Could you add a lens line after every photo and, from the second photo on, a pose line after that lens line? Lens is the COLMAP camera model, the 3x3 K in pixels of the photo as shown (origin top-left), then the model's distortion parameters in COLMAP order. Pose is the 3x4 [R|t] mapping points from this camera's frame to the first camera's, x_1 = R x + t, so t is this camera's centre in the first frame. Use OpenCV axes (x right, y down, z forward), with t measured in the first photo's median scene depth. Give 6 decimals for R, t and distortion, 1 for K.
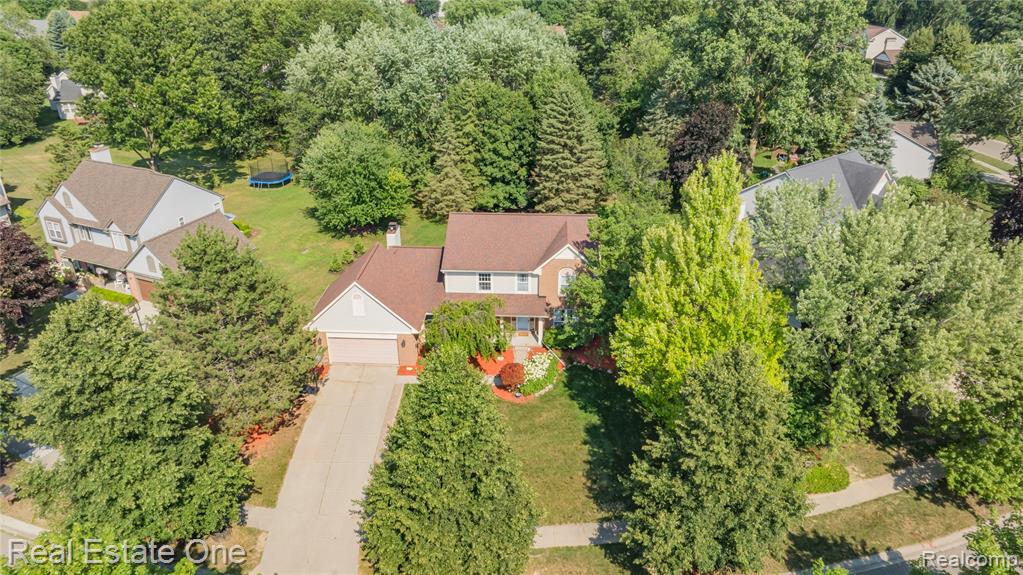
lens RADIAL K [[718.3, 0, 511.5], [0, 718.3, 287.5], [0, 0, 1]] dist [-0.003442, -0.006802]
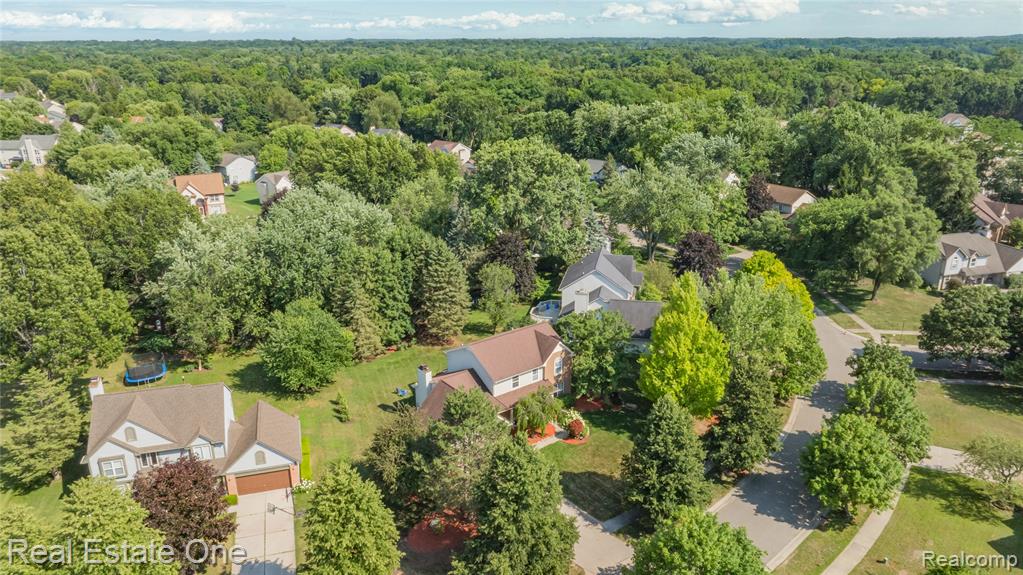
lens RADIAL K [[718.3, 0, 511.5], [0, 718.3, 287.5], [0, 0, 1]] dist [-0.003442, -0.006802]
pose [[0.759738, -0.218122, 0.612553, -0.685774], [0.288639, 0.957285, -0.017118, -0.128840], [-0.582654, 0.189812, 0.790244, -0.168172]]
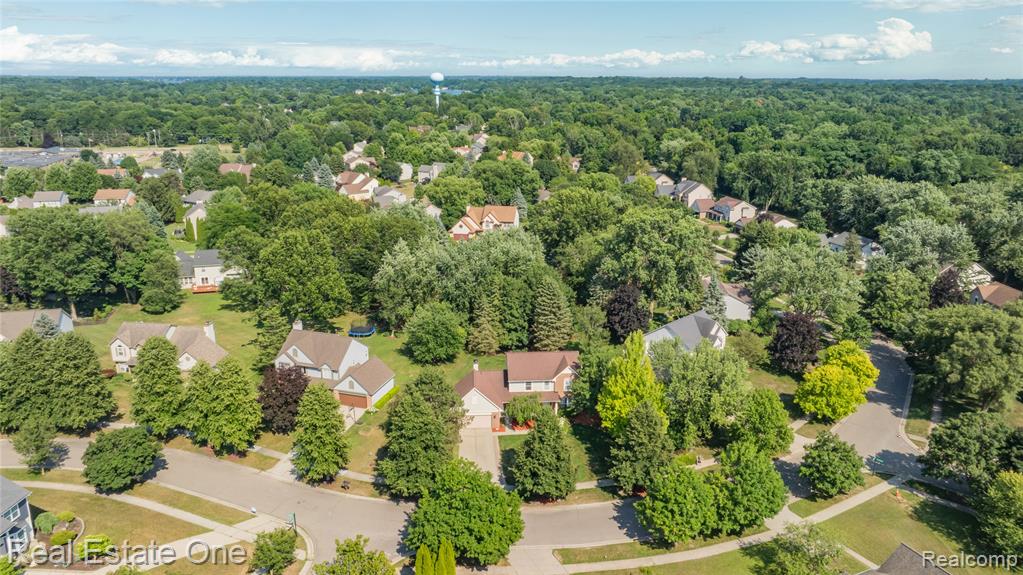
lens RADIAL K [[718.3, 0, 511.5], [0, 718.3, 287.5], [0, 0, 1]] dist [-0.003442, -0.006802]
pose [[0.993492, -0.028006, 0.110407, -0.227147], [0.045410, 0.986326, -0.158427, 0.027991], [-0.104461, 0.162410, 0.981178, -0.798165]]
